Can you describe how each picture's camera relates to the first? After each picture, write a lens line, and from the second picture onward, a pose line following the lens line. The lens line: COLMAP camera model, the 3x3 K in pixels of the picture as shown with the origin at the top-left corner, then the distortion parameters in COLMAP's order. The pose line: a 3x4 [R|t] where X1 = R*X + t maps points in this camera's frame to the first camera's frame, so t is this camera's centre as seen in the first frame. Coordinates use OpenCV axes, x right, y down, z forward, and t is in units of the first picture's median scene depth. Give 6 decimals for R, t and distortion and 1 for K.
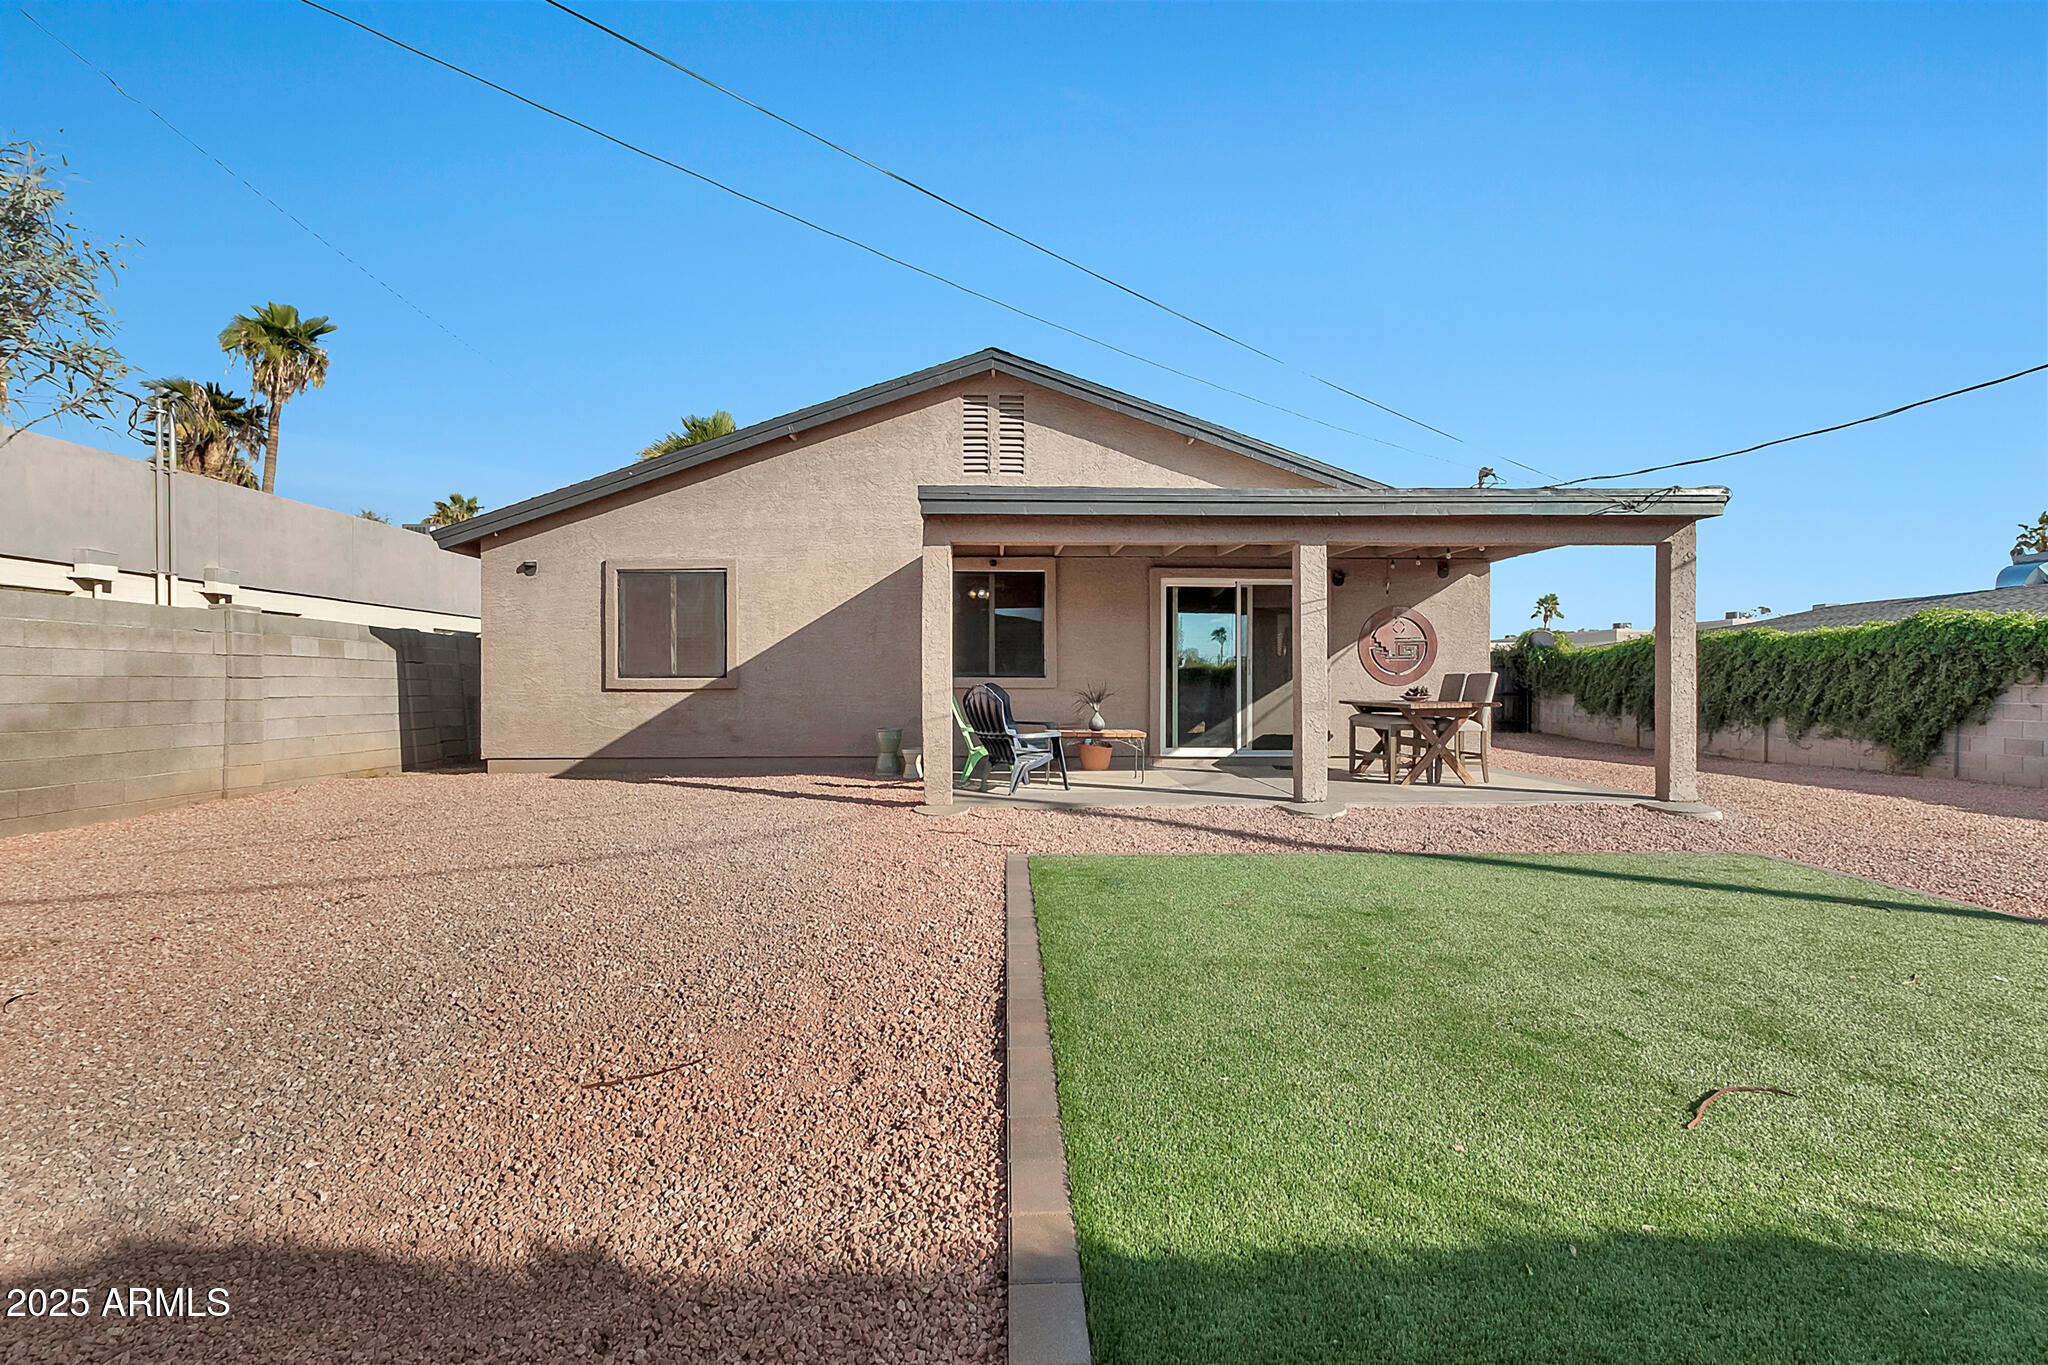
lens RADIAL K [[876.4, 0, 1024.0], [0, 876.4, 682.5], [0, 0, 1]] dist [0.003058, 0.000291]
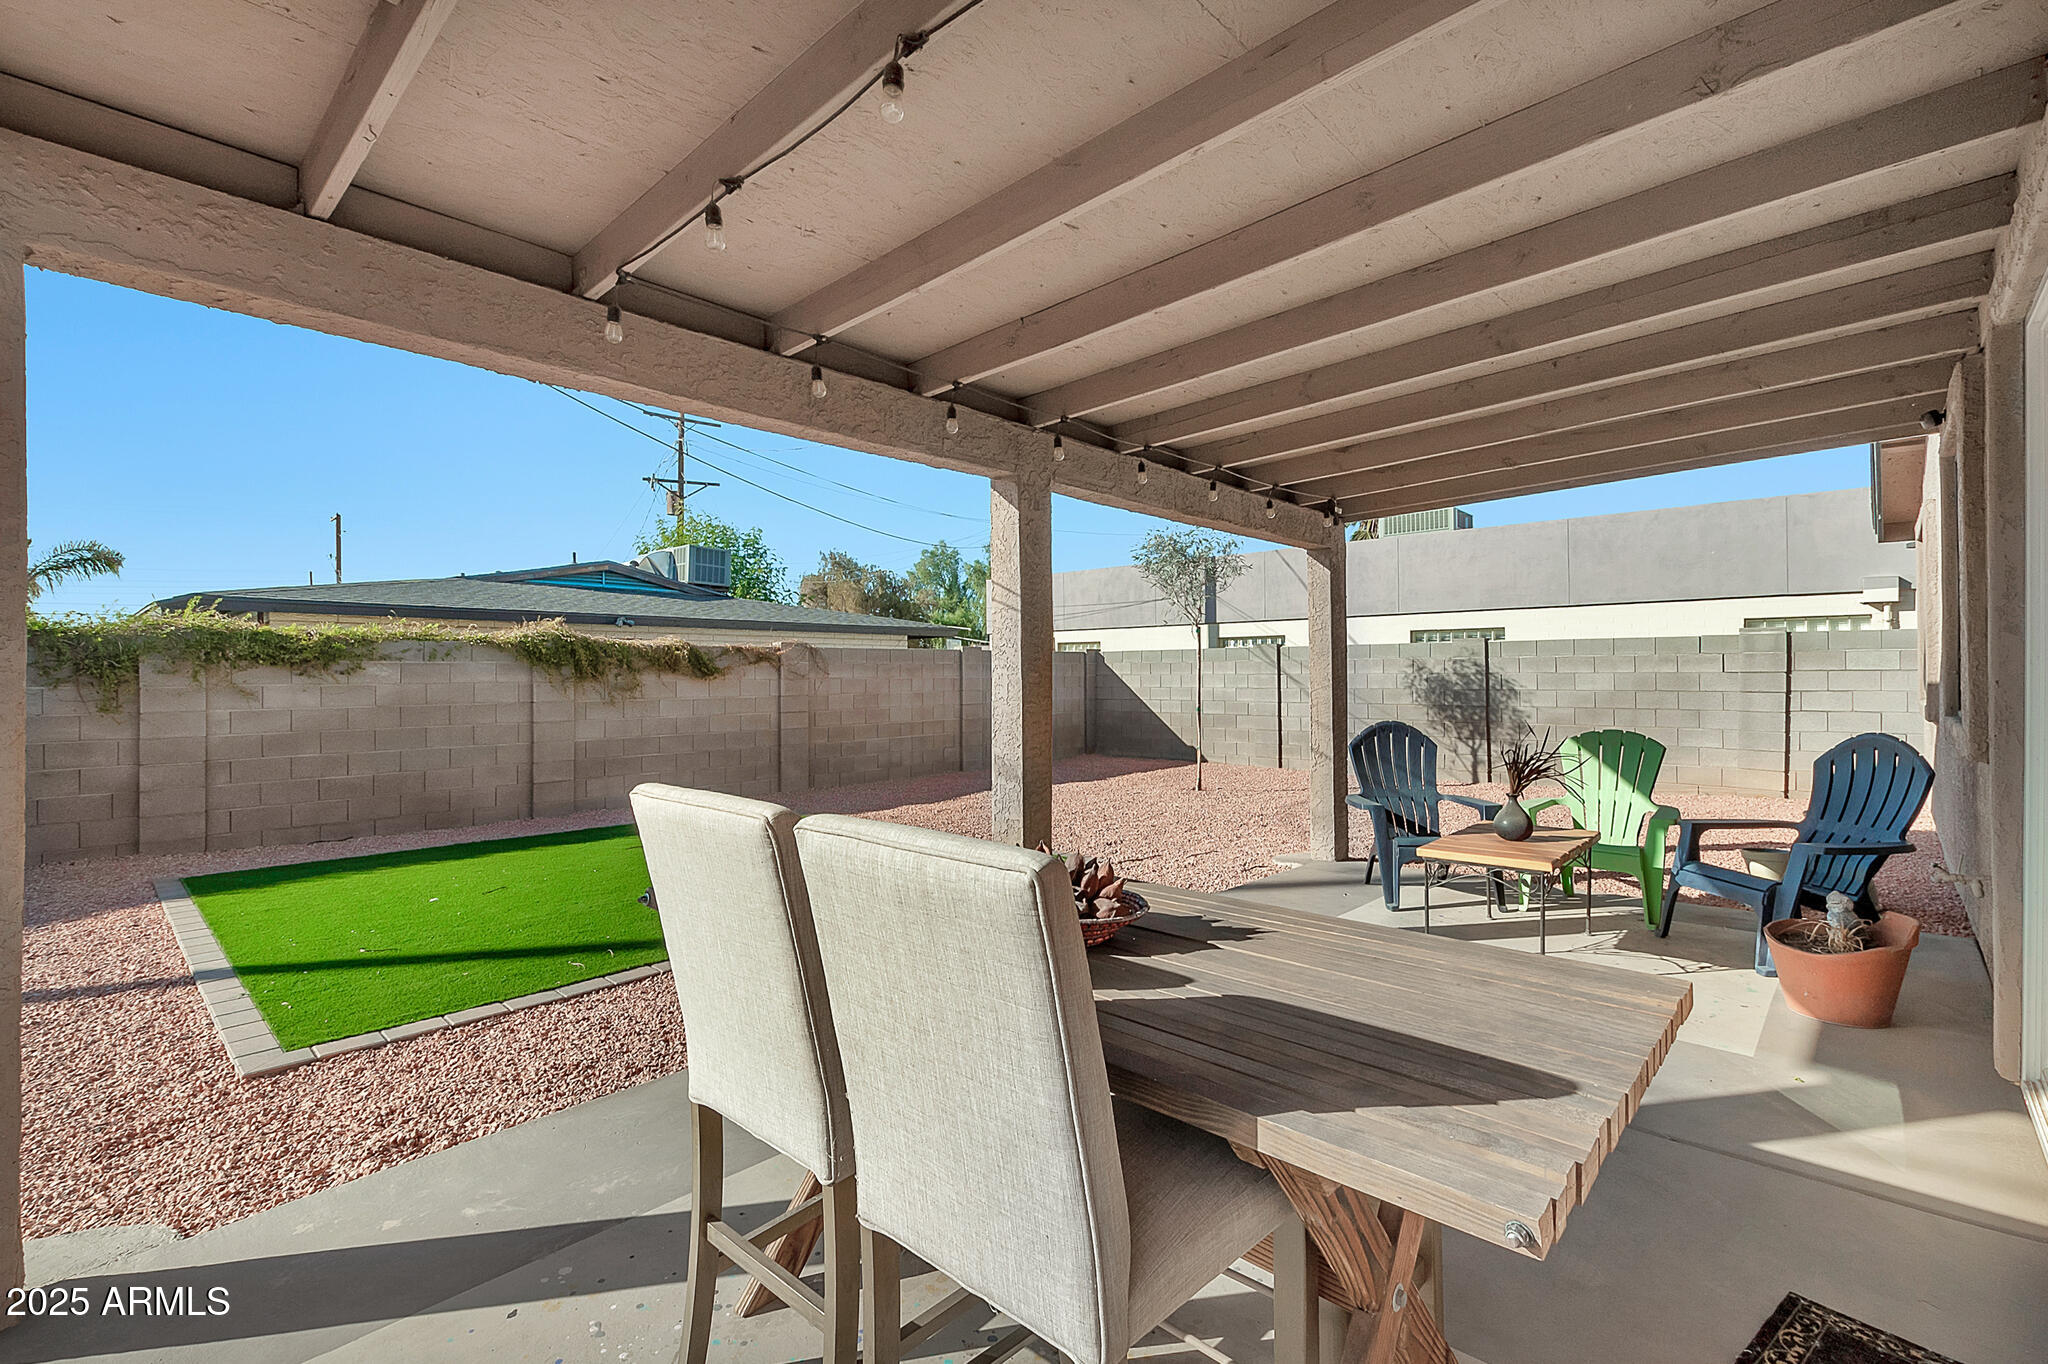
lens RADIAL K [[927.4, 0, 1049.0], [0, 927.4, 675.7], [0, 0, 1]] dist [0.001244, 0.000120]
pose [[-0.688472, 0.004267, -0.725250, 0.512935], [0.005836, 0.999983, 0.000343, -0.027083], [0.725239, -0.003997, -0.688485, 0.987734]]
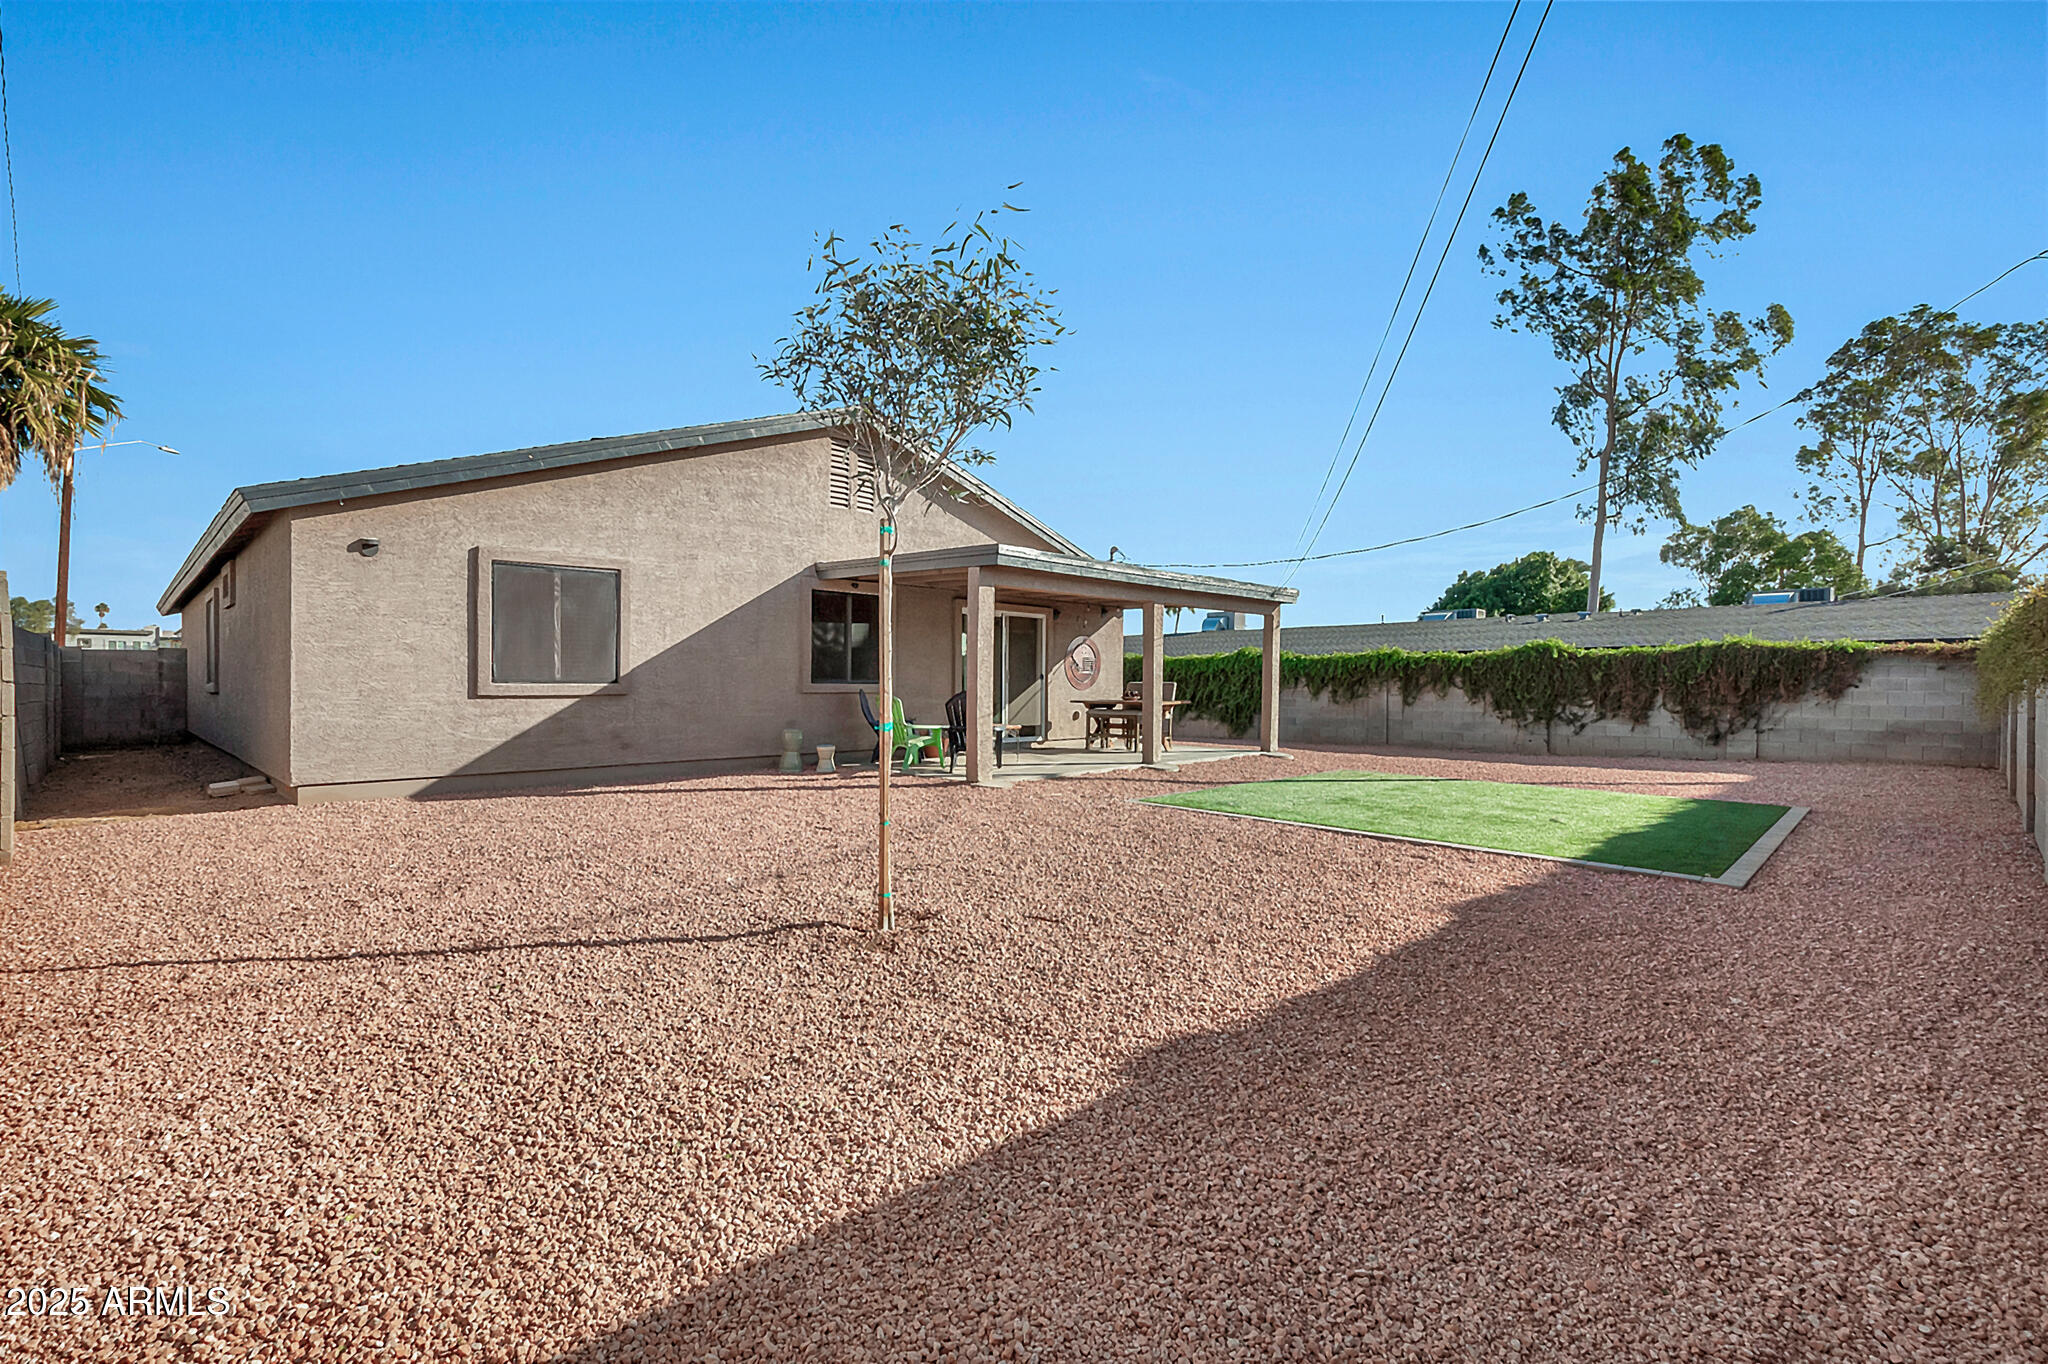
lens RADIAL K [[906.8, 0, 1024.0], [0, 906.8, 682.0], [0, 0, 1]] dist [0.000333, 0.000027]
pose [[0.718728, 0.003965, 0.695280, -0.709115], [-0.003911, 0.999991, -0.001659, -0.006466], [-0.695281, -0.001527, 0.718737, -0.026330]]
